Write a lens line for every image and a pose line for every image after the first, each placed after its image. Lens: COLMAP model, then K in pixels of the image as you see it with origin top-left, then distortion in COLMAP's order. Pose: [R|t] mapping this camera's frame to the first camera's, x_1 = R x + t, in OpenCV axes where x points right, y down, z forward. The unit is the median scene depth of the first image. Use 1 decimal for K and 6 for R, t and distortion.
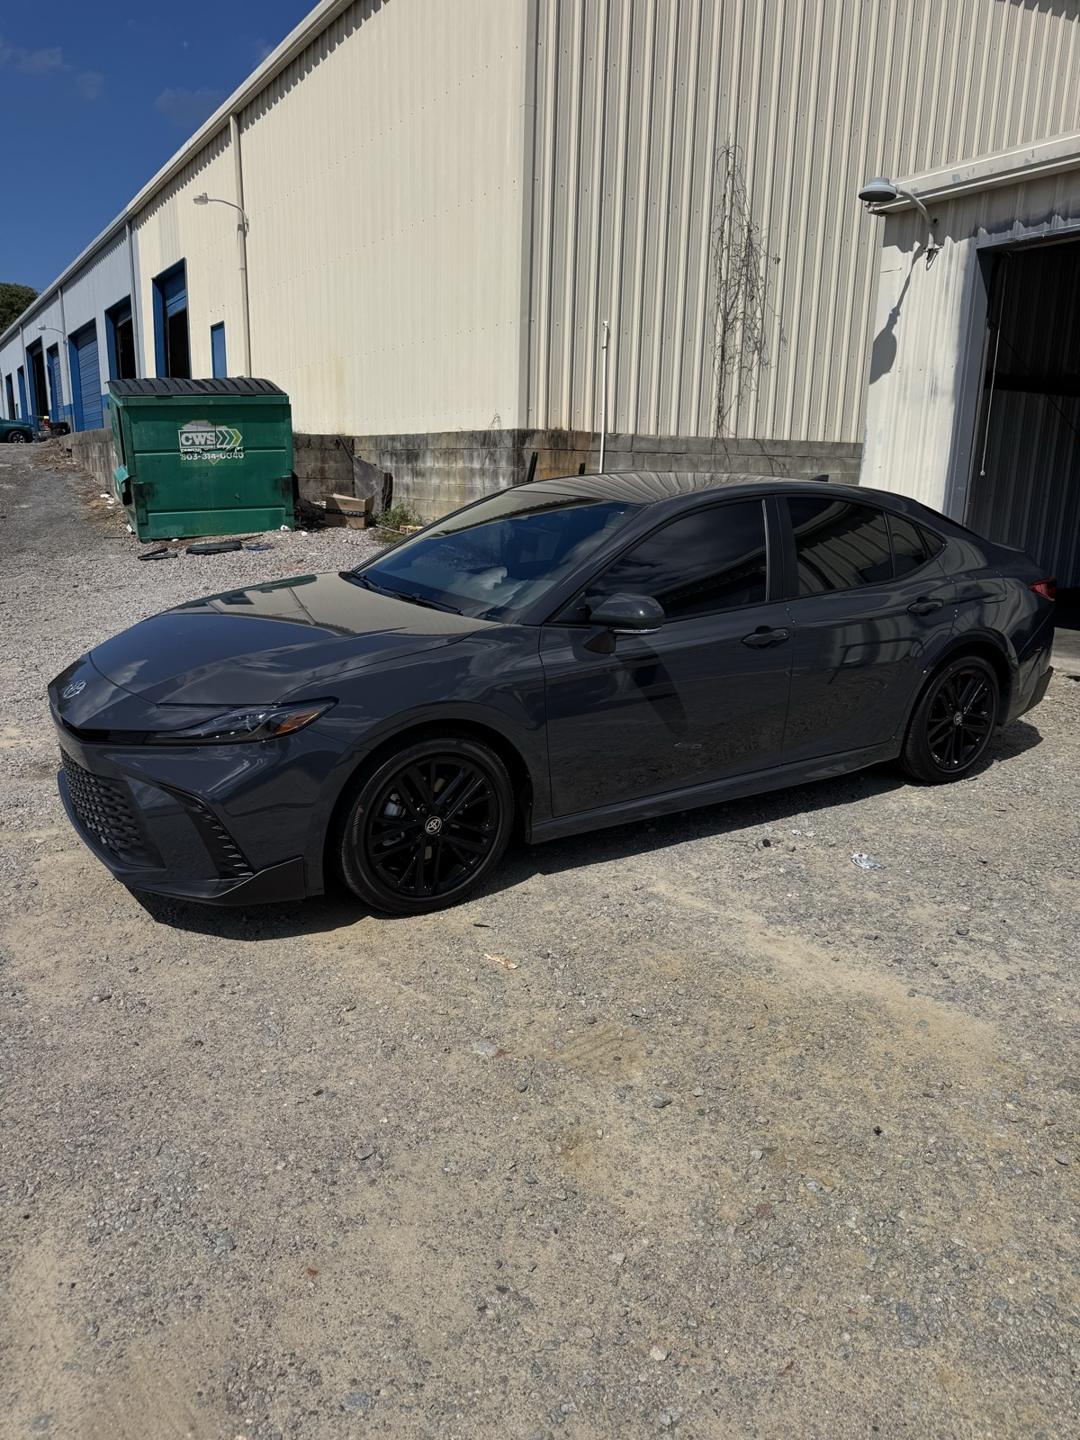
lens RADIAL K [[1011.3, 0, 540.0], [0, 1011.3, 720.0], [0, 0, 1]] dist [0.154533, -0.262988]
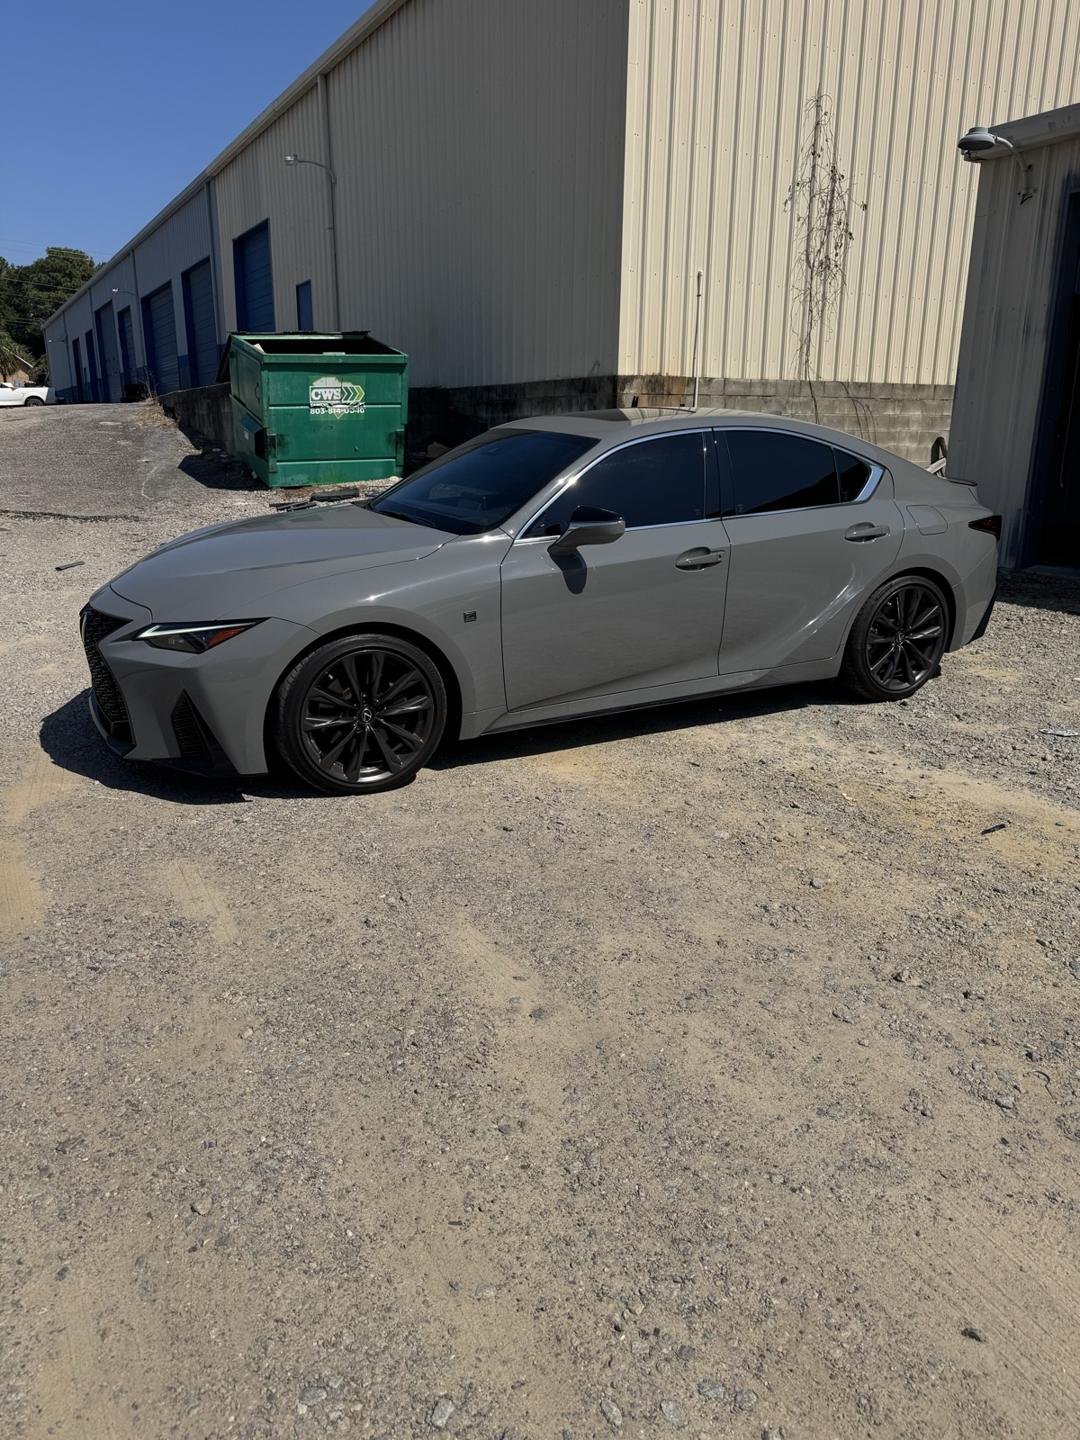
lens RADIAL K [[1031.2, 0, 546.0], [0, 1031.2, 714.1], [0, 0, 1]] dist [0.088519, -0.103437]
pose [[0.999356, -0.007561, -0.035086, -0.056450], [0.008524, 0.999589, 0.027379, 0.032629], [0.034865, -0.027660, 0.999009, -0.079335]]
